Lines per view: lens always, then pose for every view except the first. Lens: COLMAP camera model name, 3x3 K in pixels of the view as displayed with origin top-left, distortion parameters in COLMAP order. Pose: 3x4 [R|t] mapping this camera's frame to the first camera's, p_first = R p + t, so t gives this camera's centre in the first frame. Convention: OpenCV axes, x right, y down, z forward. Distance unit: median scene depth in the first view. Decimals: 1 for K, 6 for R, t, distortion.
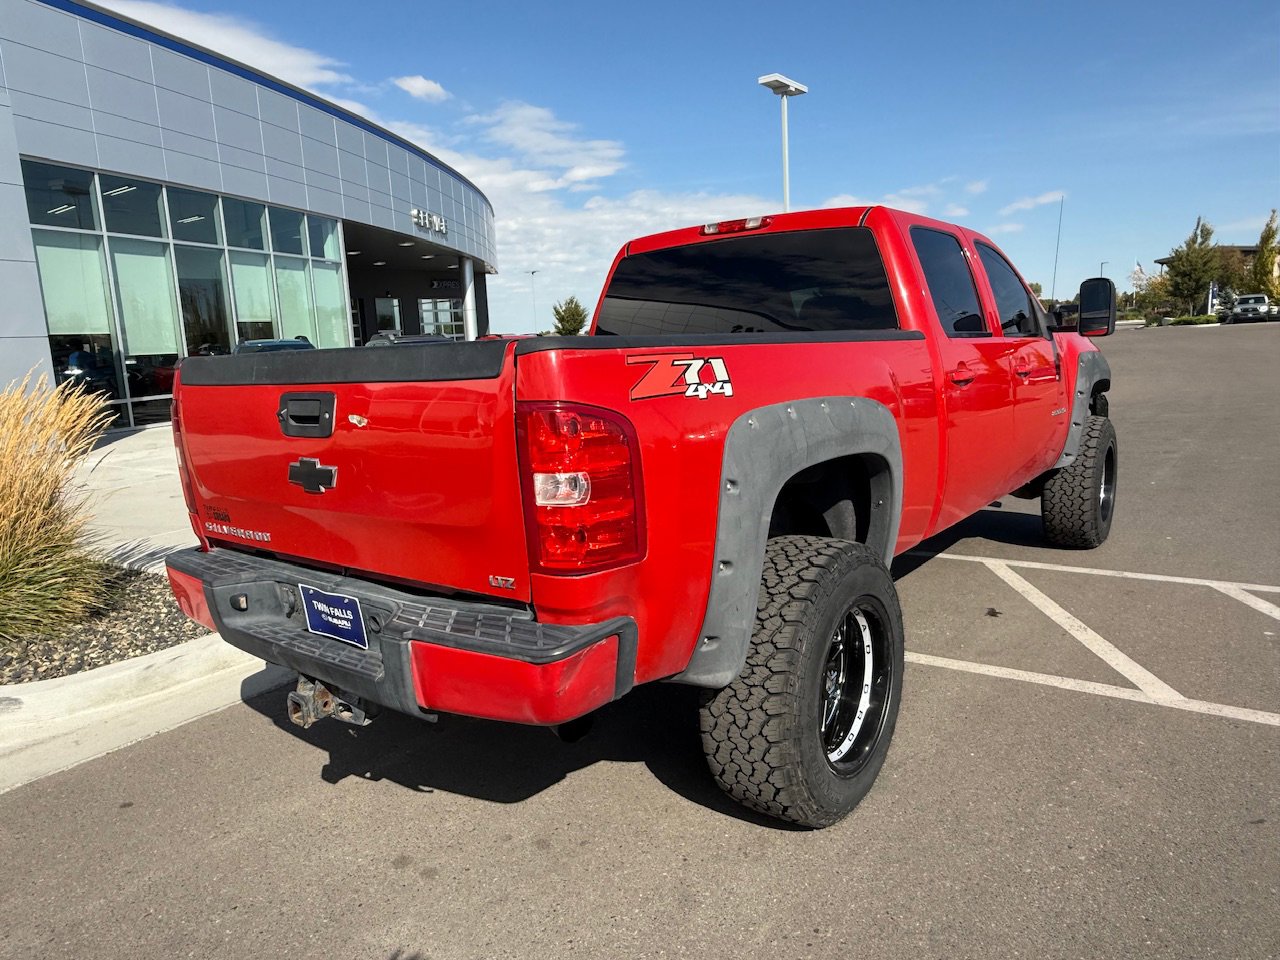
lens RADIAL K [[869.8, 0, 623.5], [0, 869.8, 482.8], [0, 0, 1]] dist [-0.000393, -0.000881]
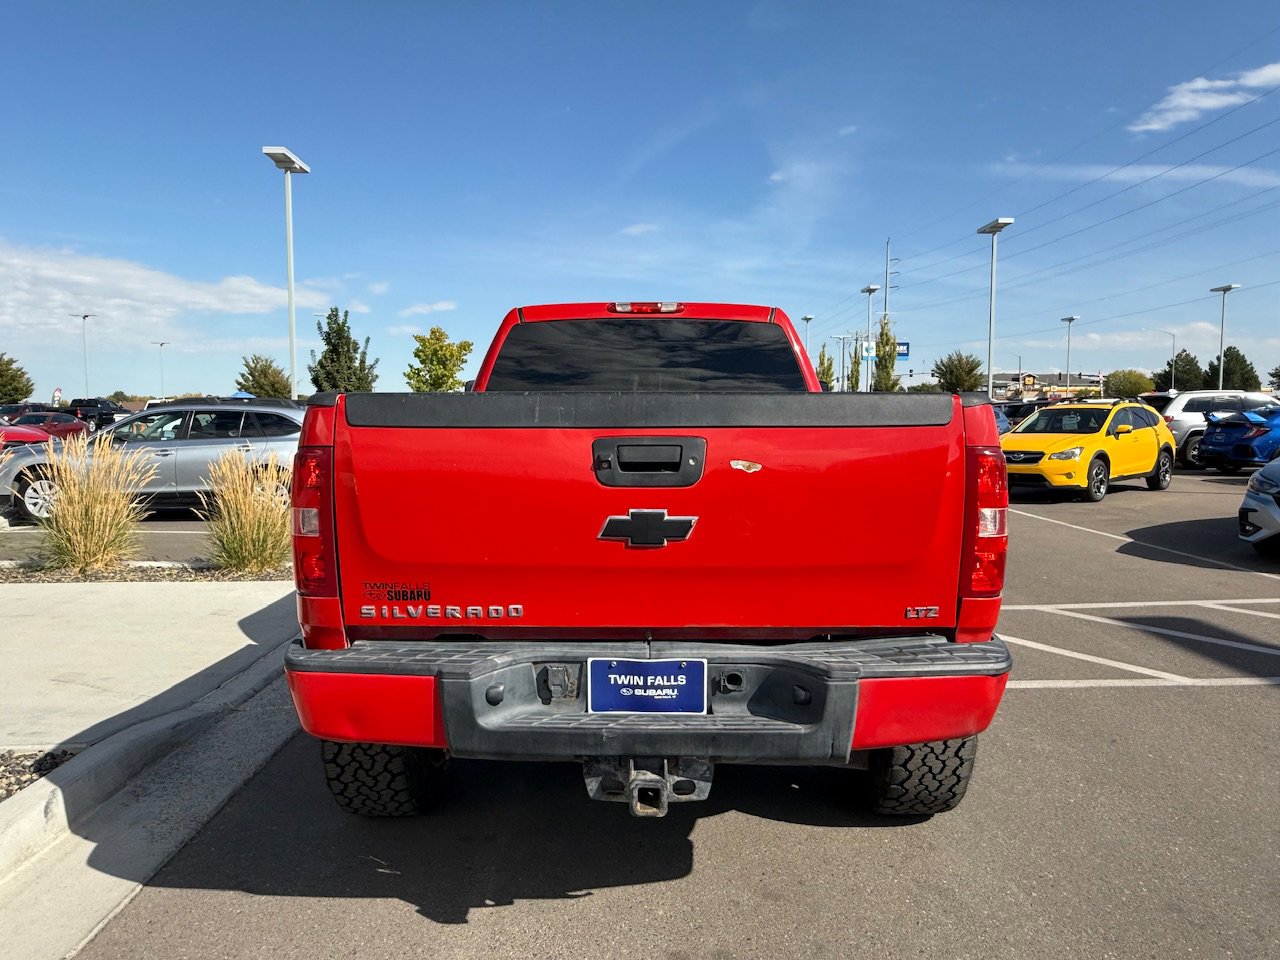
lens RADIAL K [[872.7, 0, 640.0], [0, 872.7, 480.0], [0, 0, 1]] dist [-0.001460, 0.000582]
pose [[0.785250, 0.003845, 0.619167, -0.874794], [0.060390, 0.994738, -0.082766, 0.014893], [-0.616227, 0.102384, 0.780886, 0.275215]]
